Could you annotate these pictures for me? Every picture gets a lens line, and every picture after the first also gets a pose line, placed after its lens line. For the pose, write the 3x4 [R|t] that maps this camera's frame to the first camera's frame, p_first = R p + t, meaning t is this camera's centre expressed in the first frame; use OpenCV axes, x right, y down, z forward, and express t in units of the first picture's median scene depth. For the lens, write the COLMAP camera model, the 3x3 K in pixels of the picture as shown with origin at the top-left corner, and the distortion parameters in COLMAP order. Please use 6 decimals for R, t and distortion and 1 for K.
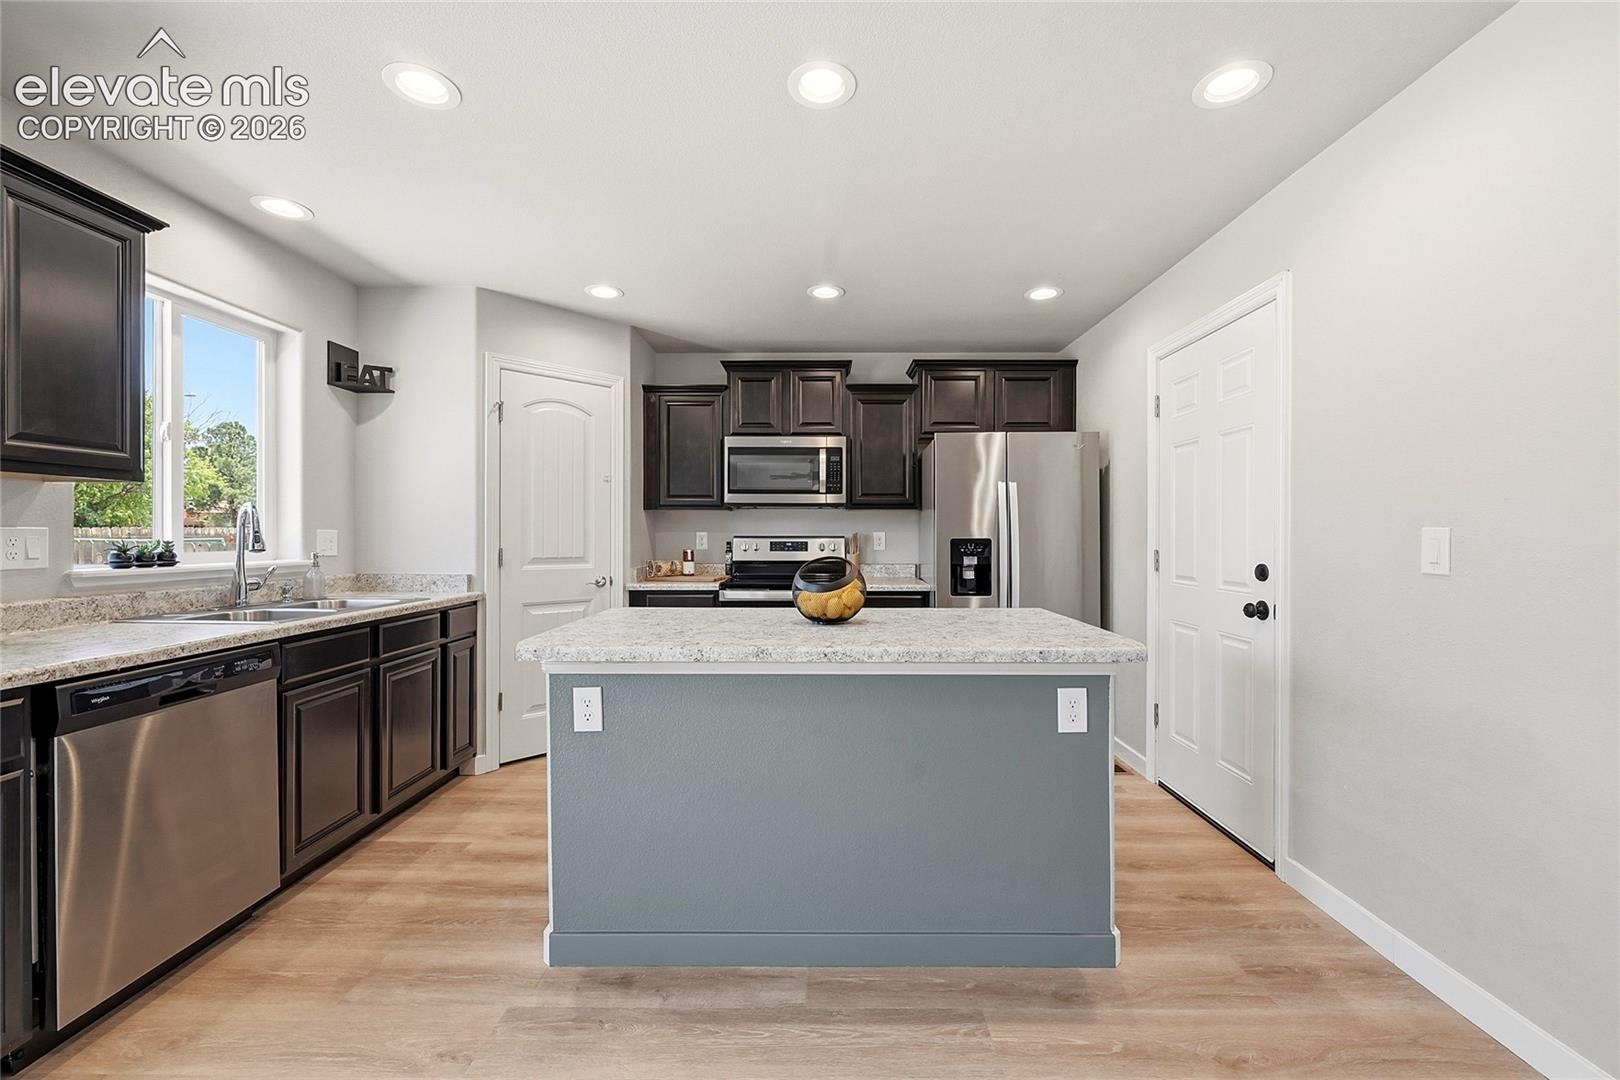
lens RADIAL K [[650.6, 0, 810.8], [0, 650.6, 535.7], [0, 0, 1]] dist [-0.009043, 0.002049]
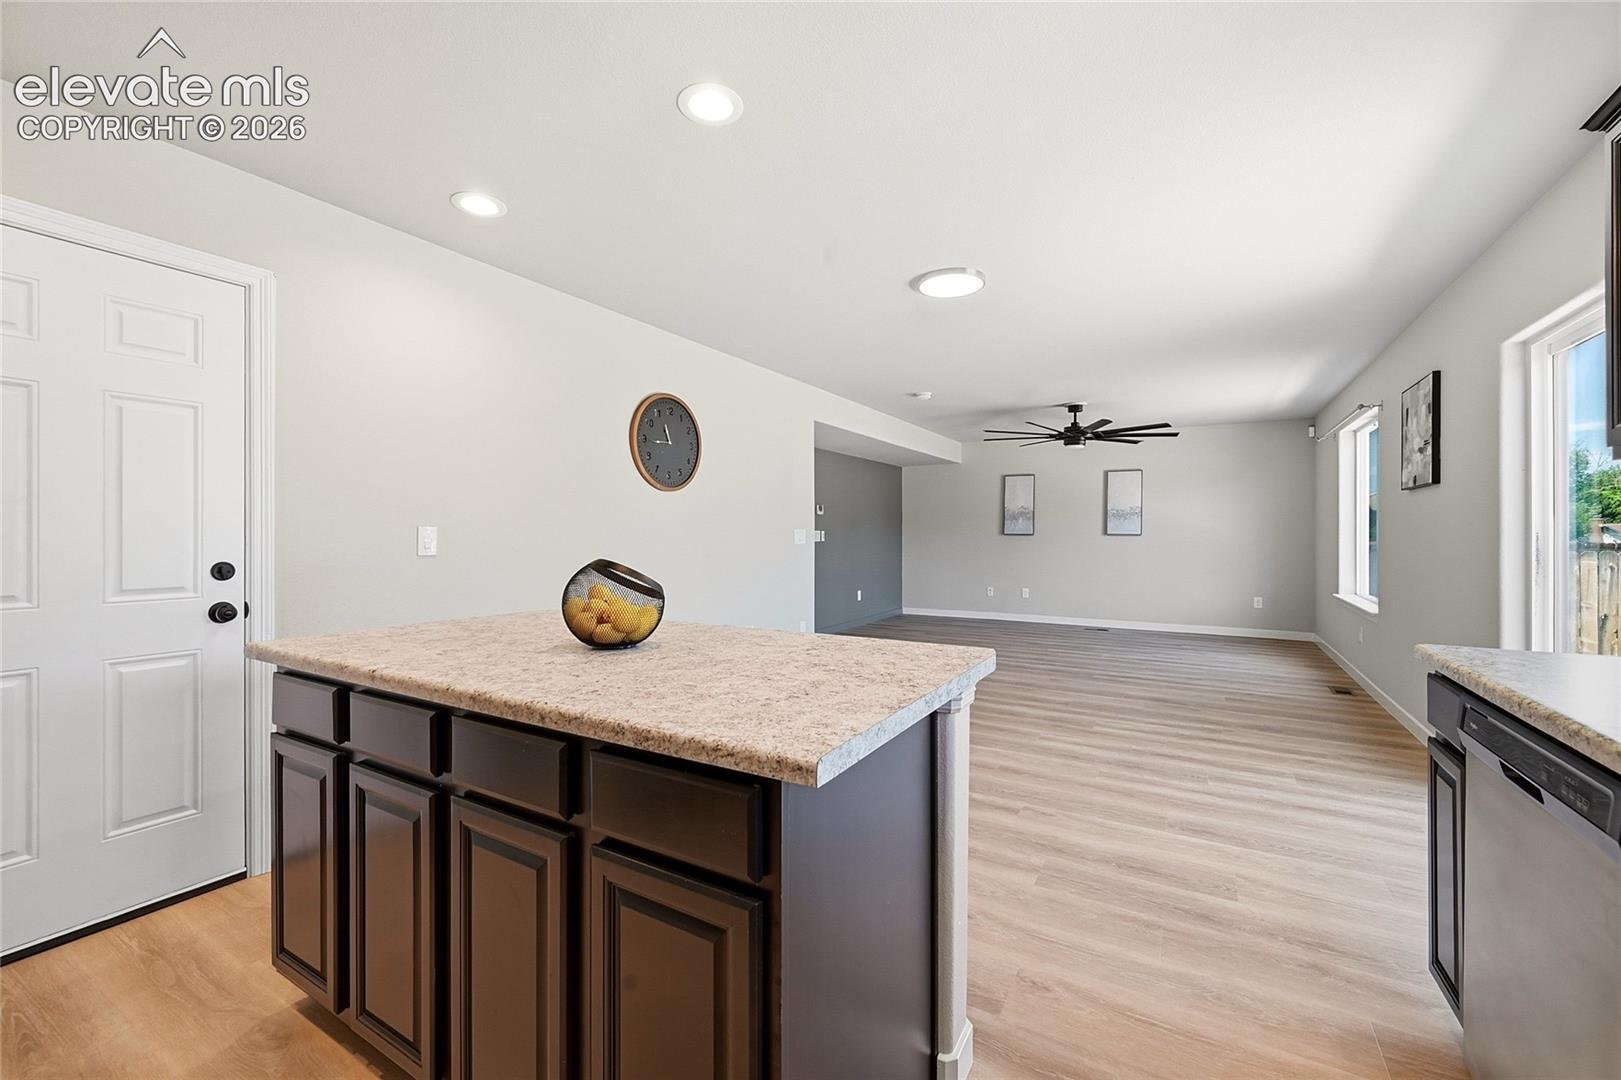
lens RADIAL K [[651.0, 0, 811.2], [0, 651.0, 534.5], [0, 0, 1]] dist [-0.009043, 0.002049]
pose [[-0.868947, -0.011548, 0.494770, -0.485794], [-0.010230, 0.999933, 0.005372, -0.008358], [-0.494799, -0.000393, -0.869007, 1.410192]]
